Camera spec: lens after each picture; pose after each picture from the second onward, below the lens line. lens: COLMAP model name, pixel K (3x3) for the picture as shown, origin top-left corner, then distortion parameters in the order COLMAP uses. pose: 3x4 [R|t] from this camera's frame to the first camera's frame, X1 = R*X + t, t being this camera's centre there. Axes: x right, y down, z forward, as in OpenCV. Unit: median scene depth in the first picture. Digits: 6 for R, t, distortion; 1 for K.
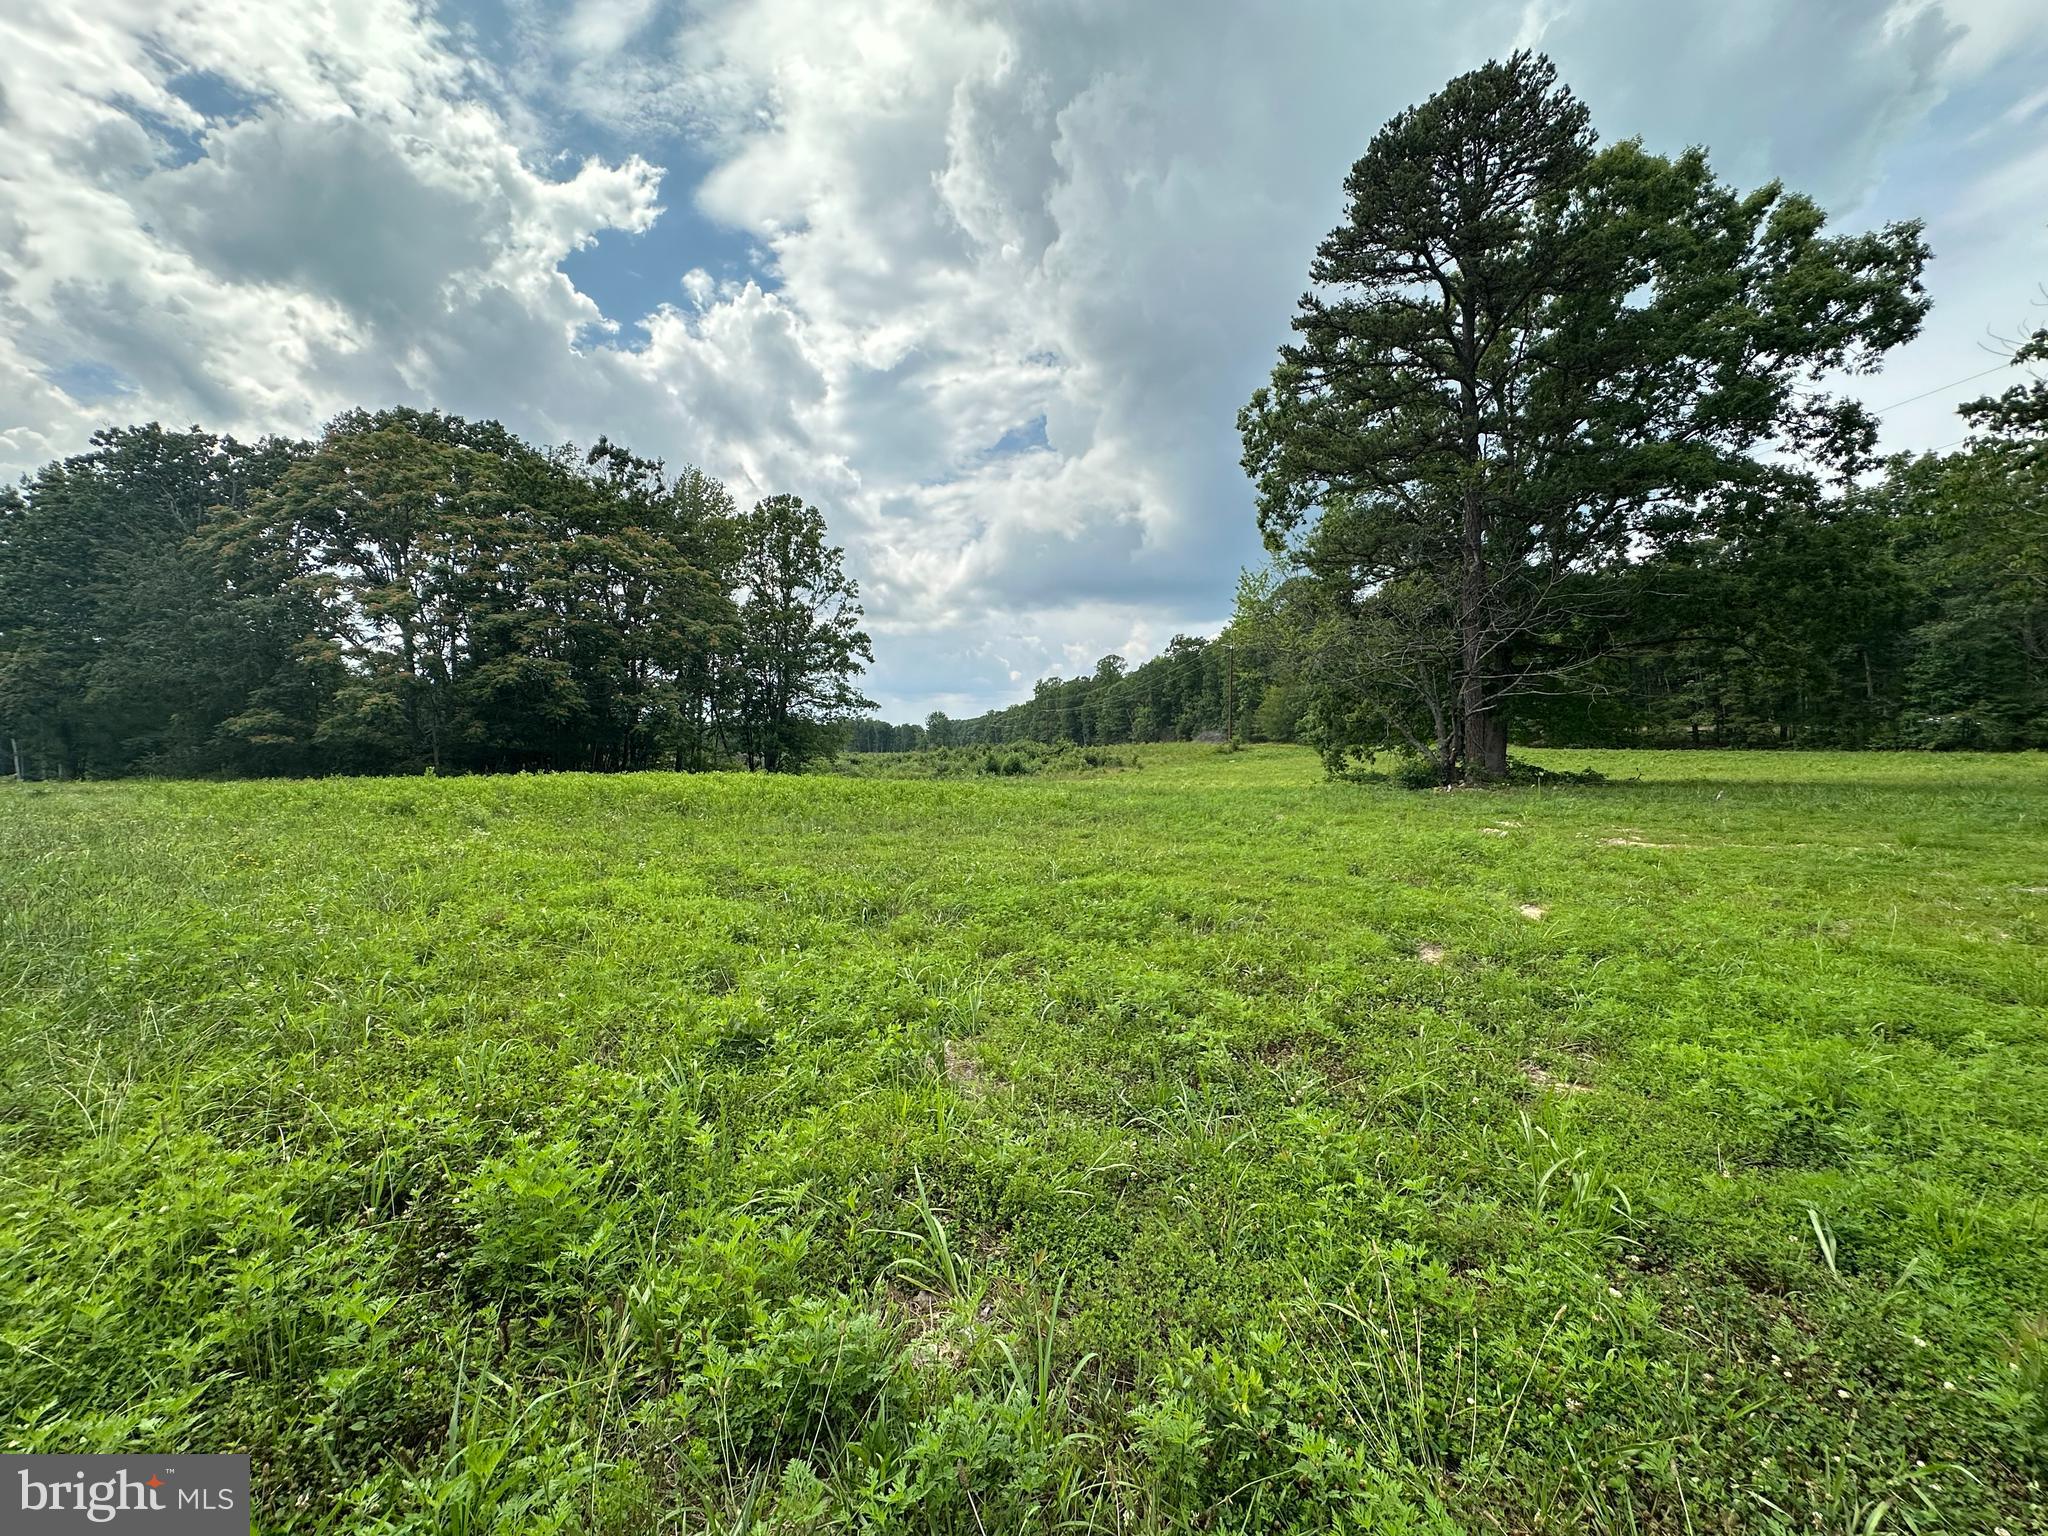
lens RADIAL K [[823.6, 0, 1026.4], [0, 823.6, 751.4], [0, 0, 1]] dist [0.001018, -0.005069]
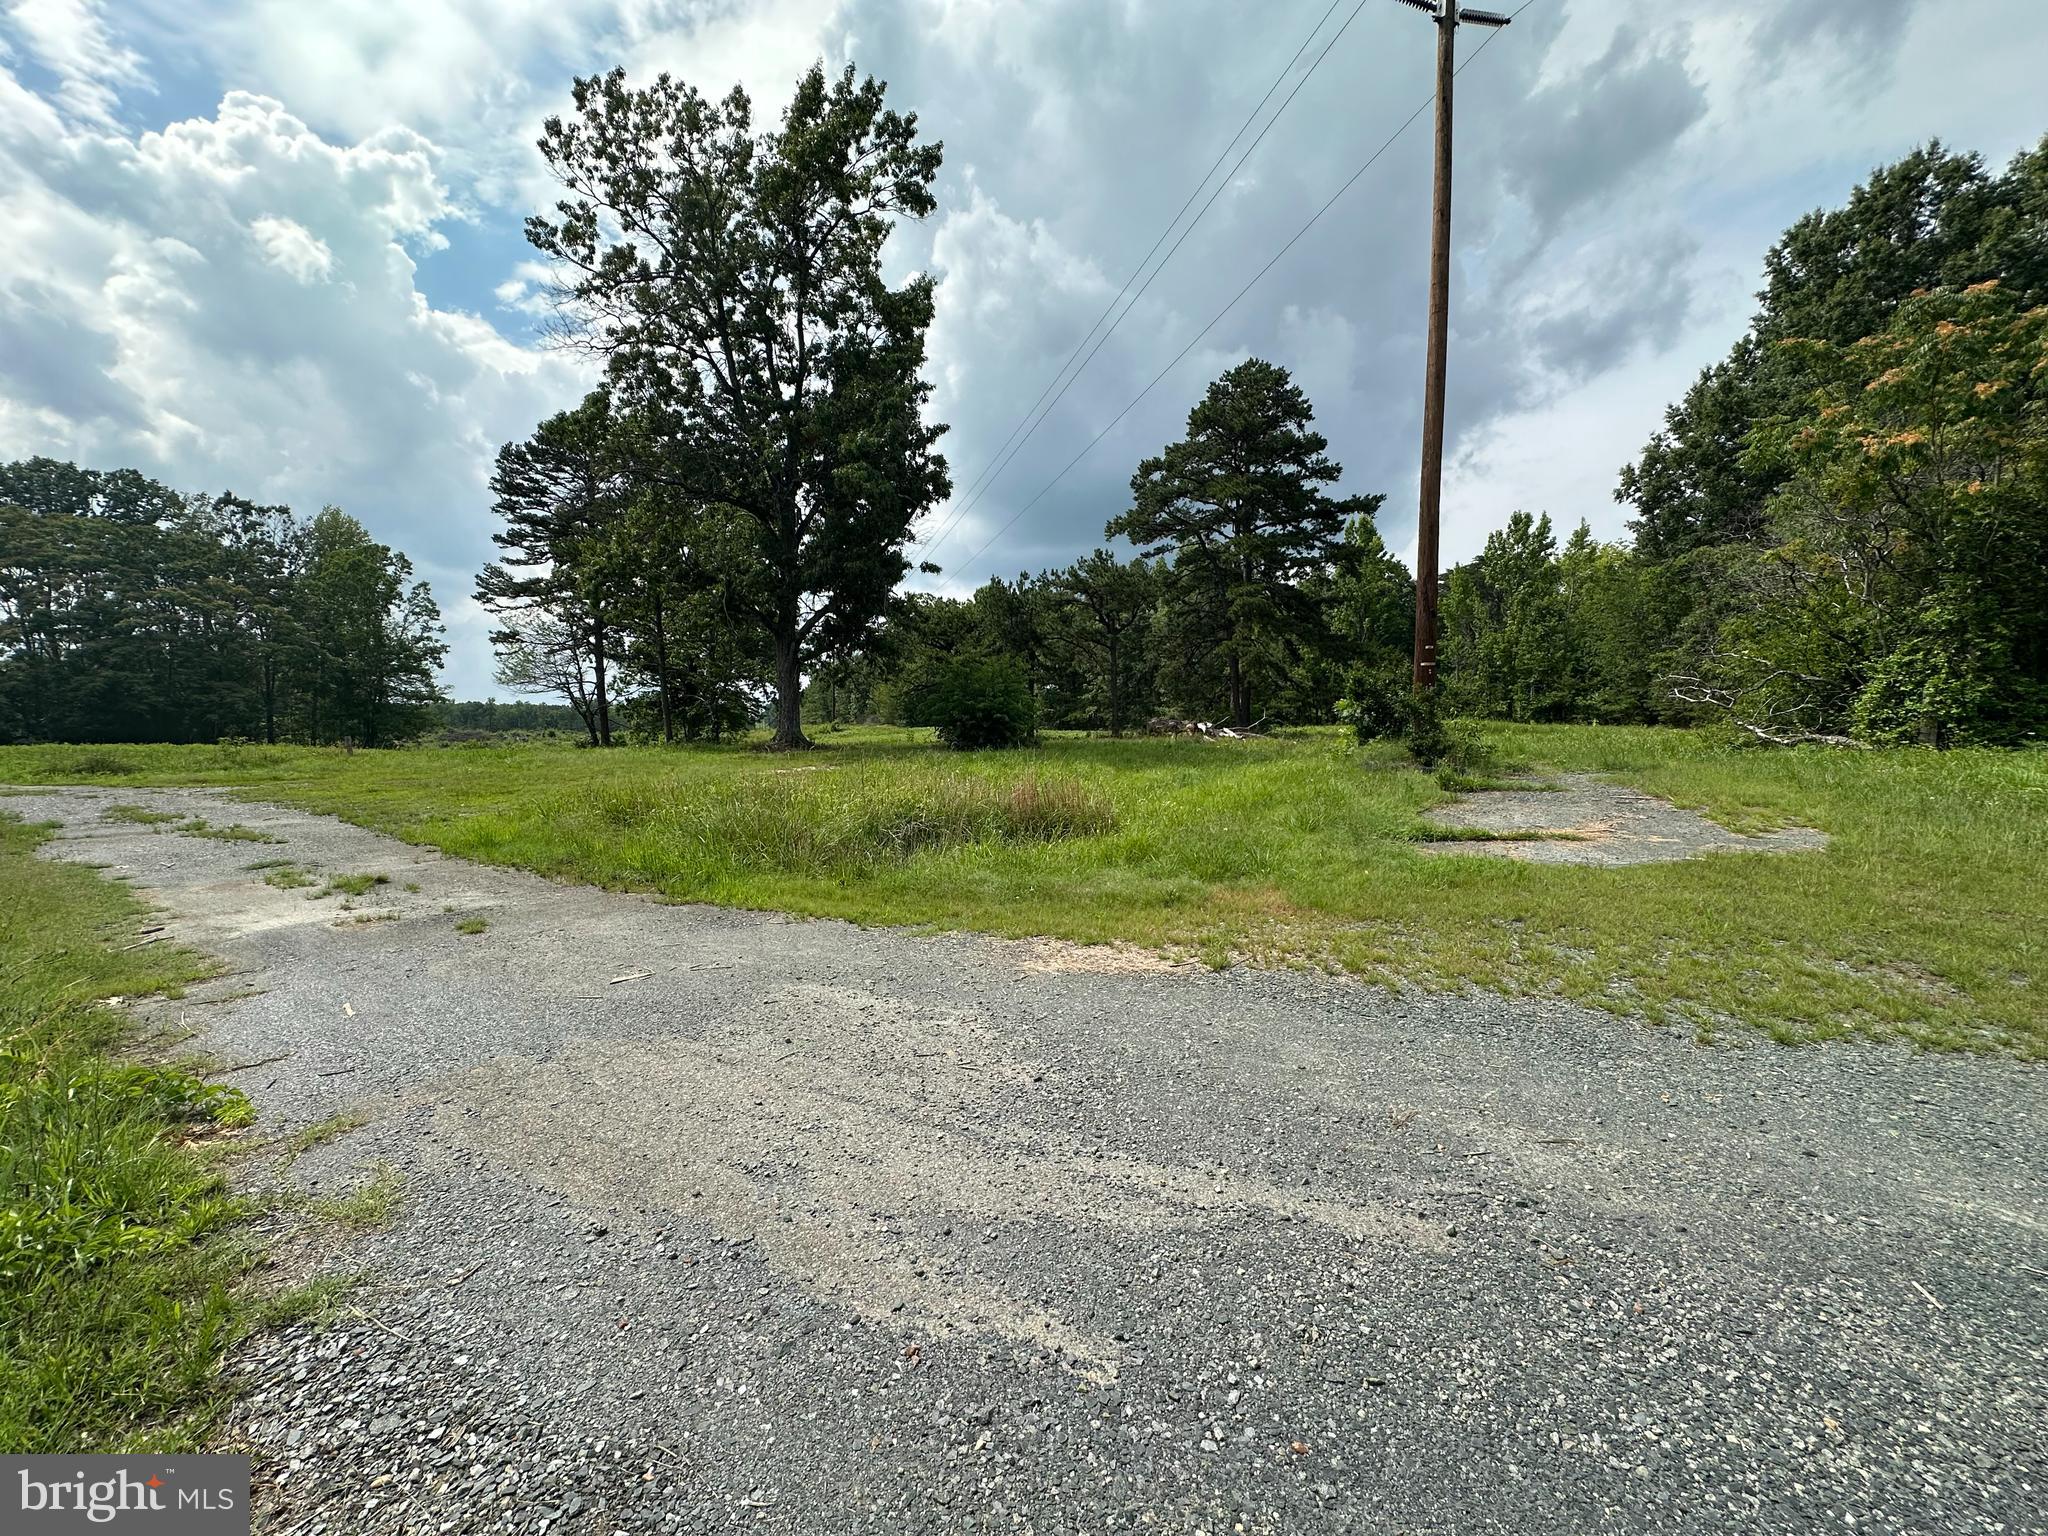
lens RADIAL K [[823.6, 0, 1026.4], [0, 823.6, 751.4], [0, 0, 1]] dist [0.001018, -0.005069]
pose [[0.981309, -0.016705, 0.191711, 0.516358], [0.014789, 0.999825, 0.011419, 0.032336], [-0.191868, -0.008370, 0.981385, -0.563294]]
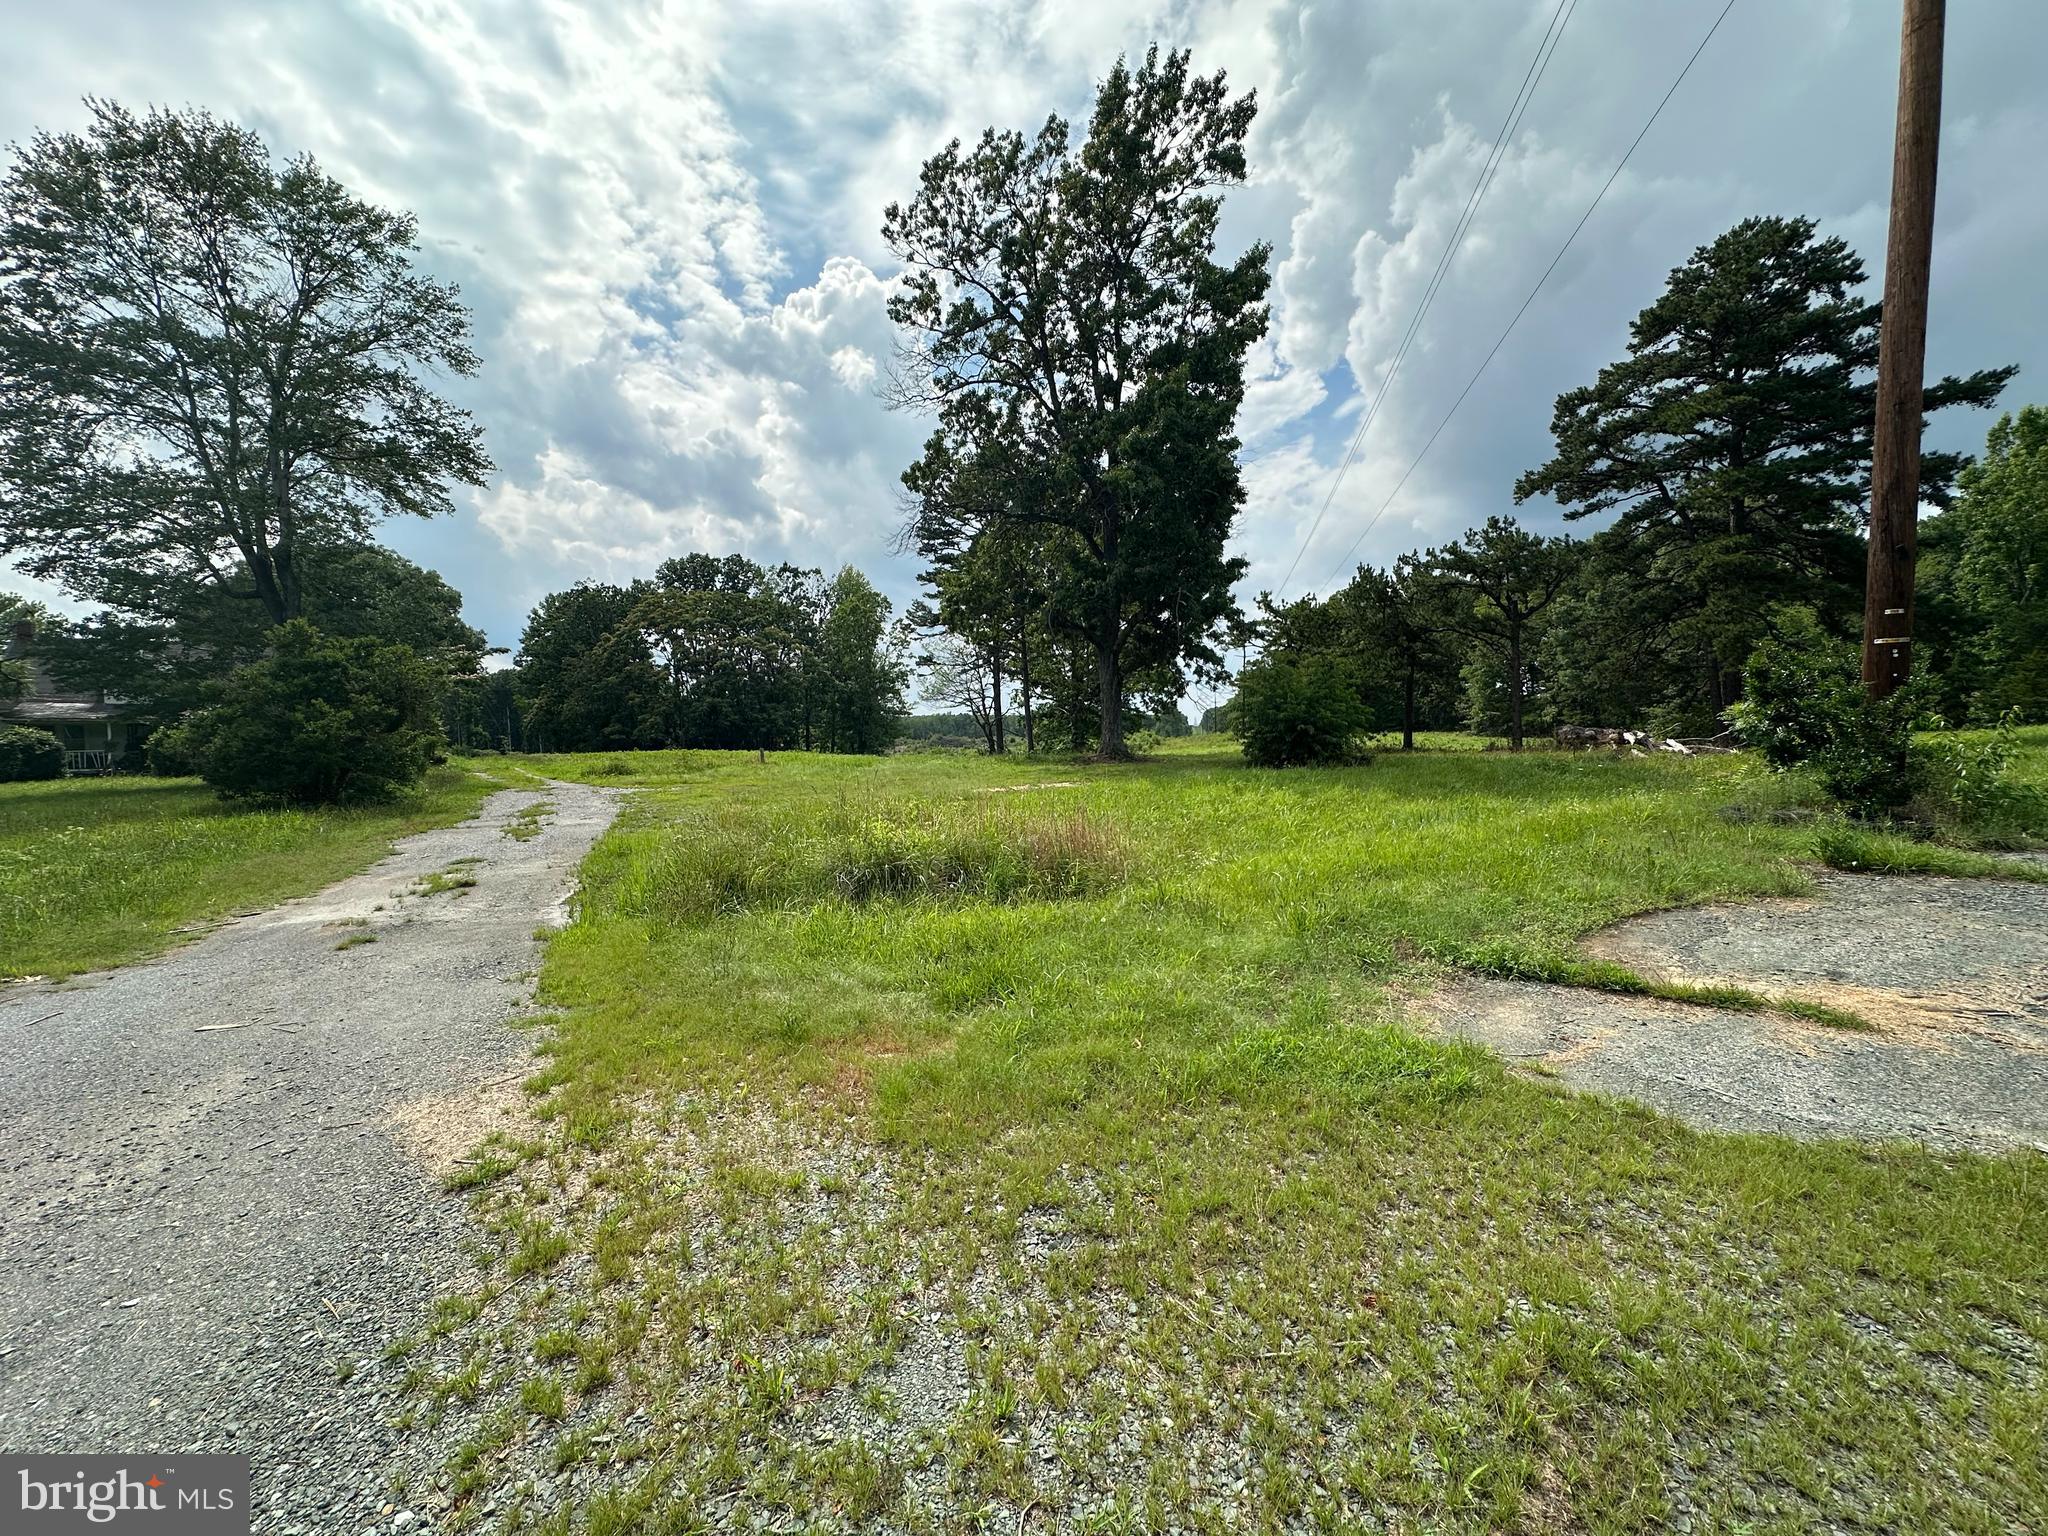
lens RADIAL K [[825.2, 0, 1024.0], [0, 825.2, 768.0], [0, 0, 1]] dist [-0.024200, 0.009343]
pose [[0.939575, -0.002133, -0.342337, 0.619272], [0.009003, 0.999789, 0.018479, 0.027853], [0.342226, -0.020444, 0.939395, -0.520981]]
